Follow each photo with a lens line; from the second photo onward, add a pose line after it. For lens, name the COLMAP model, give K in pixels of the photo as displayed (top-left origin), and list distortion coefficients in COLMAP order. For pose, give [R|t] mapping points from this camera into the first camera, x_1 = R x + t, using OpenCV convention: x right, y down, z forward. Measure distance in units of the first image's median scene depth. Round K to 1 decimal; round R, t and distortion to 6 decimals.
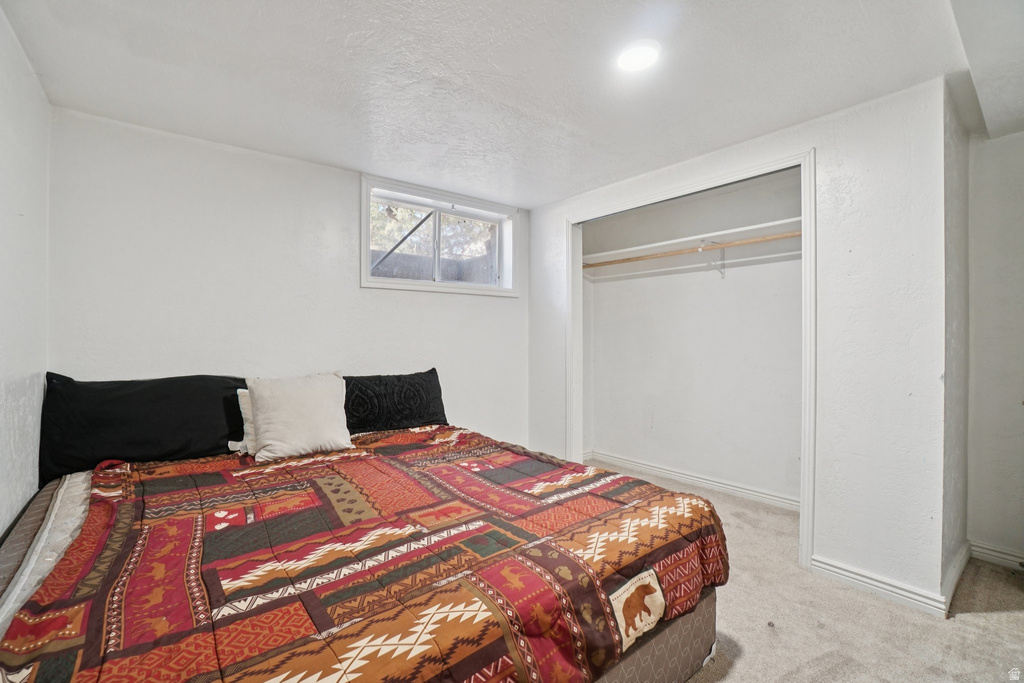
lens RADIAL K [[451.5, 0, 501.1], [0, 451.5, 337.1], [0, 0, 1]] dist [-0.063622, 0.024261]
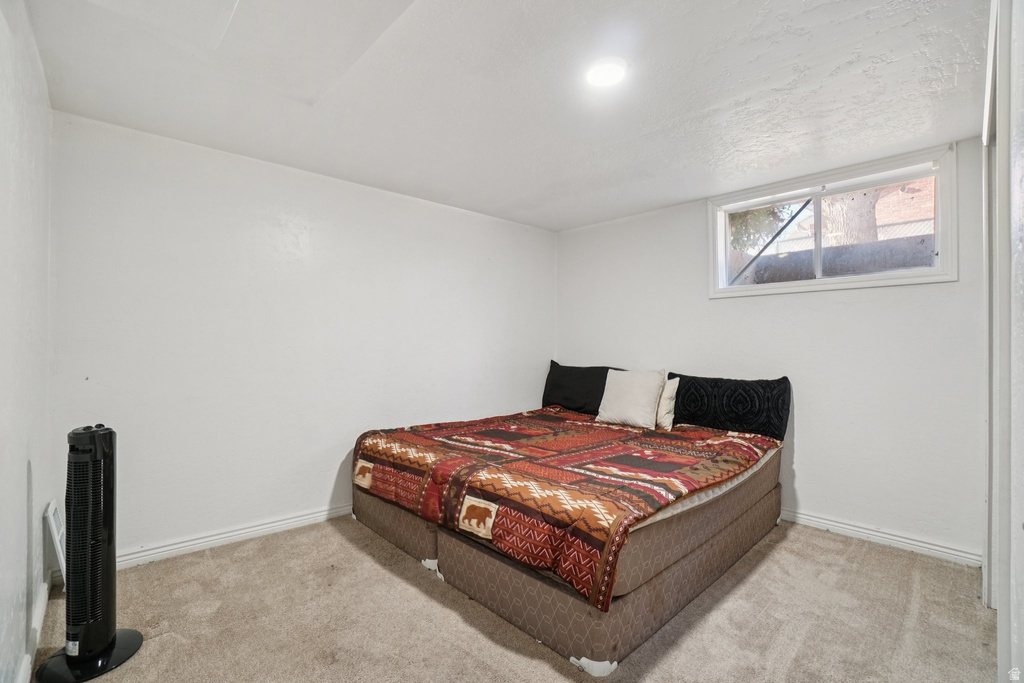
lens RADIAL K [[451.5, 0, 501.1], [0, 451.5, 337.1], [0, 0, 1]] dist [-0.063622, 0.024261]
pose [[0.086109, -0.012695, -0.996205, 1.453158], [-0.004444, 0.999904, -0.013126, 0.004813], [0.996276, 0.005557, 0.086044, 0.725357]]
